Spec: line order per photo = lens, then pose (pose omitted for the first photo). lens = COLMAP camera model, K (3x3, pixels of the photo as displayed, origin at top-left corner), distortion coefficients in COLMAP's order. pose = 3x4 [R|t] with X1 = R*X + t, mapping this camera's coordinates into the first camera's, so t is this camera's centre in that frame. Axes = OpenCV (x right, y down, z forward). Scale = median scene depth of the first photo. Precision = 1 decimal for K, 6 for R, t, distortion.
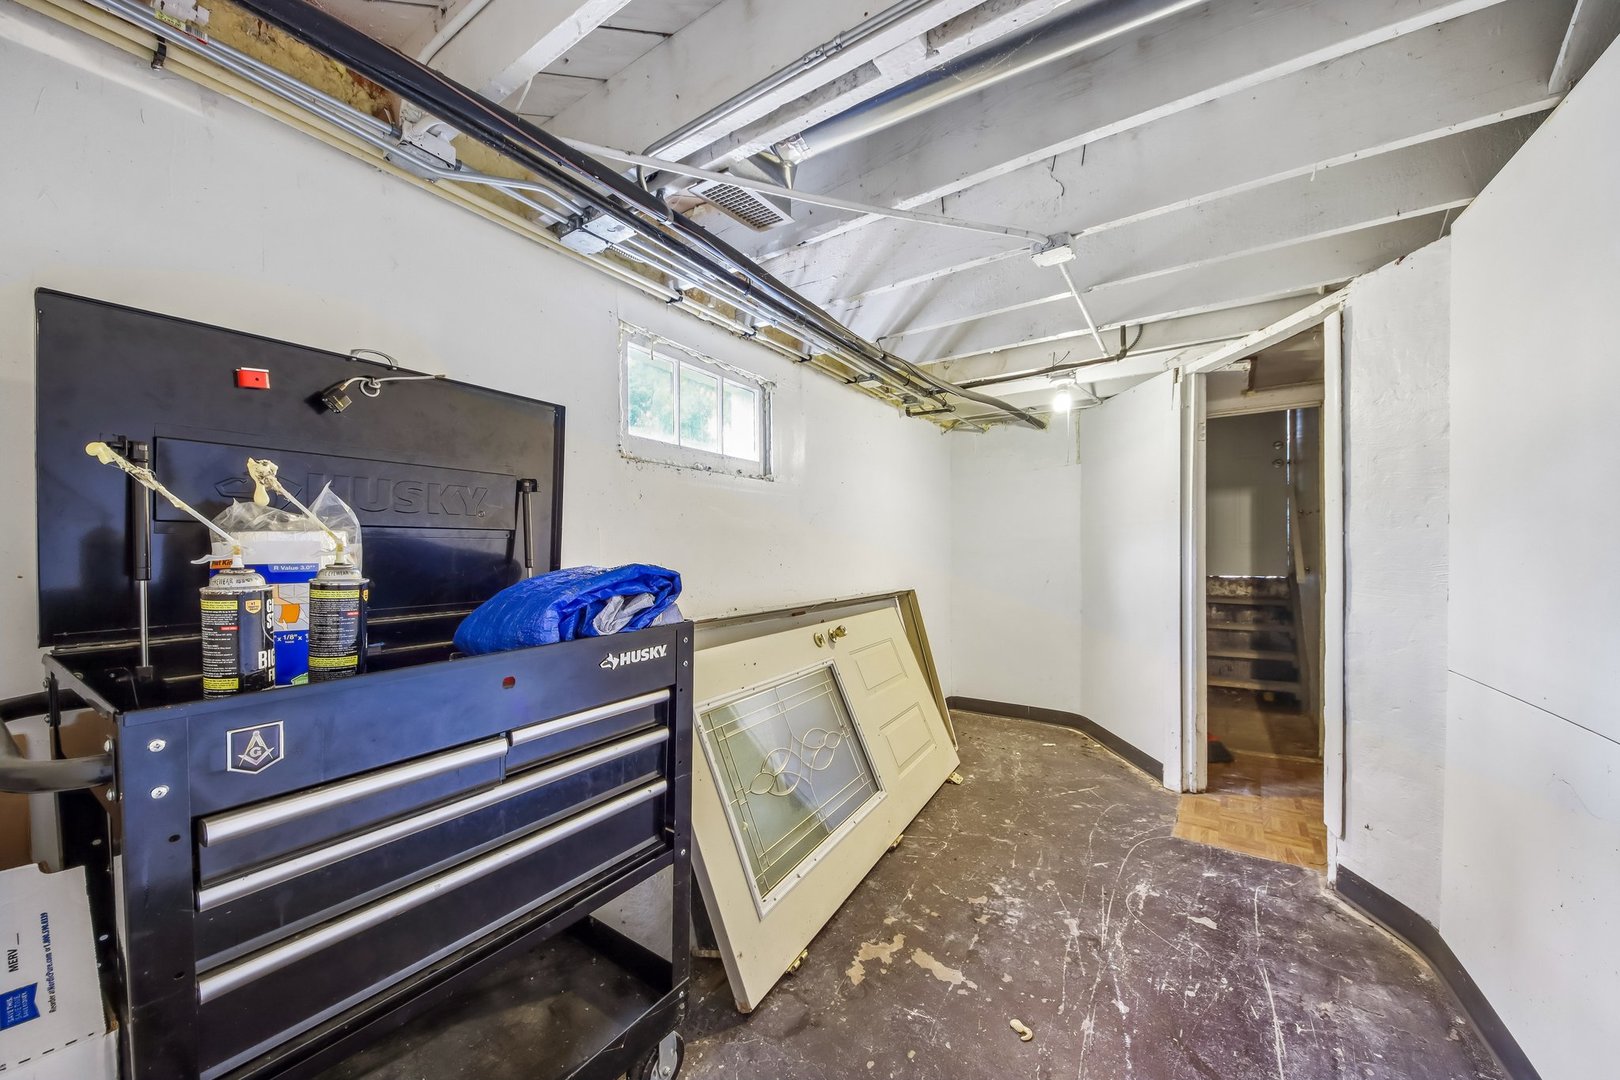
lens RADIAL K [[611.6, 0, 810.0], [0, 611.6, 540.0], [0, 0, 1]] dist [0.000779, -0.000470]
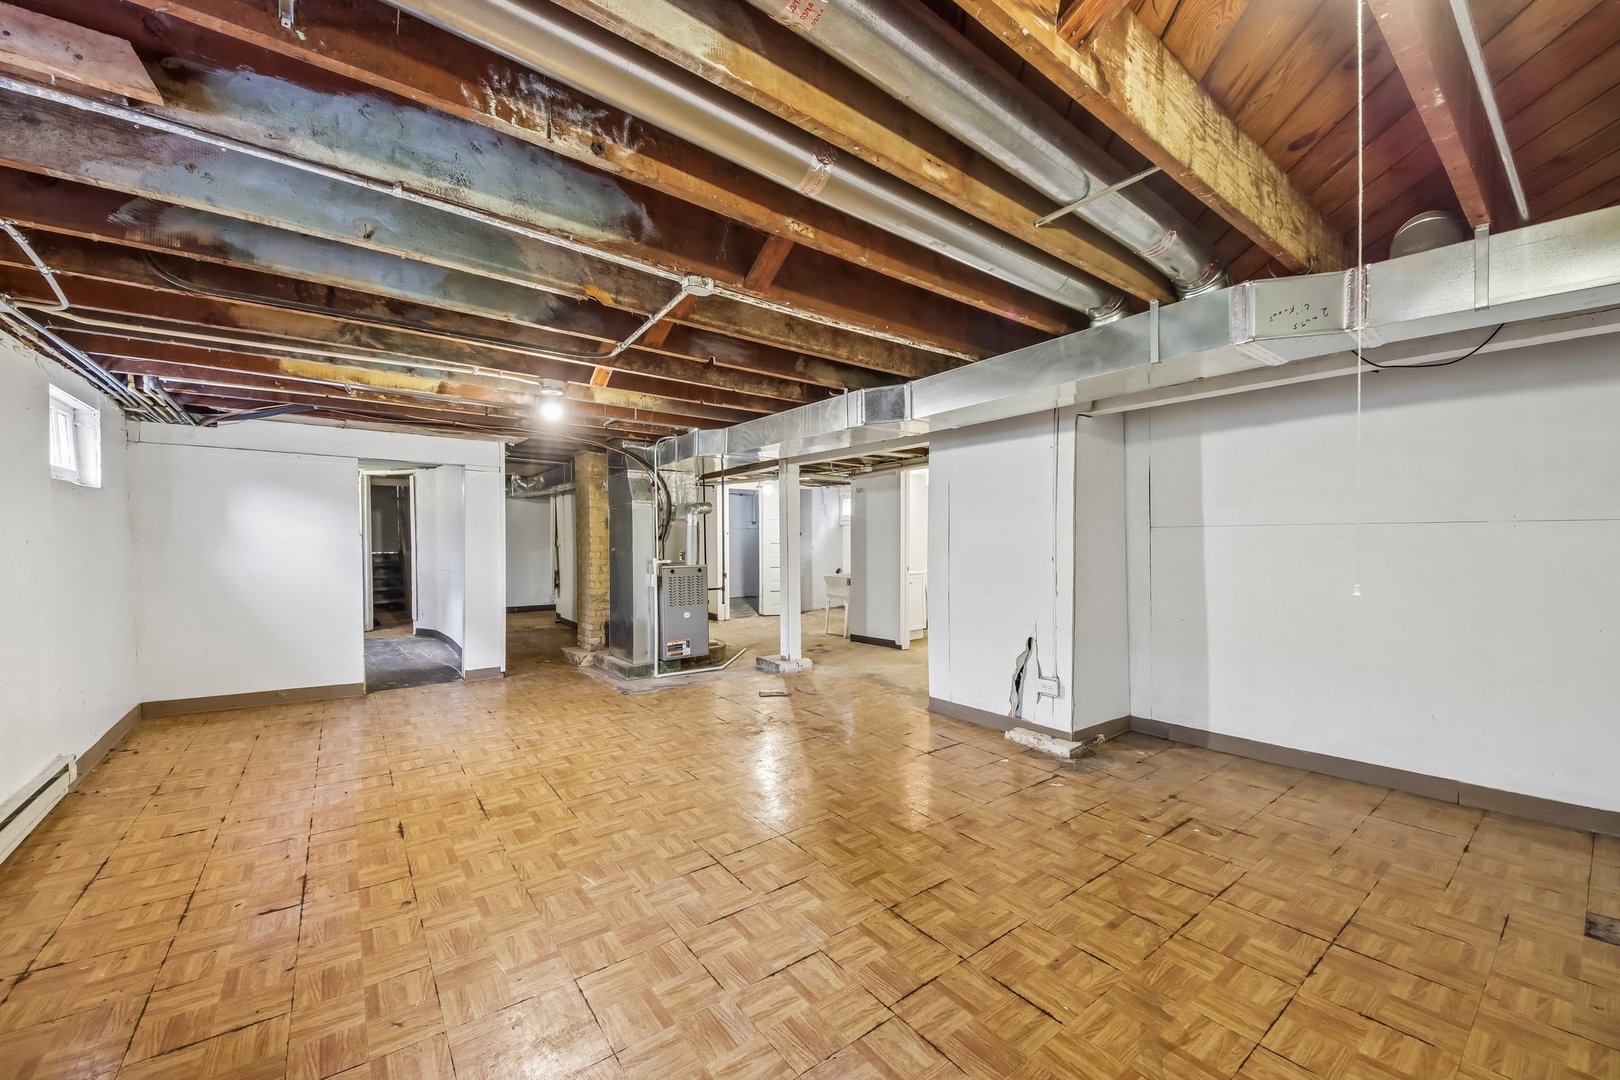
lens RADIAL K [[611.6, 0, 810.0], [0, 611.6, 540.0], [0, 0, 1]] dist [0.000779, -0.000470]
pose [[0.306637, -0.028735, 0.951393, -1.354170], [0.005304, 0.999580, 0.028481, -0.058327], [-0.951812, -0.003687, 0.306661, -1.707309]]
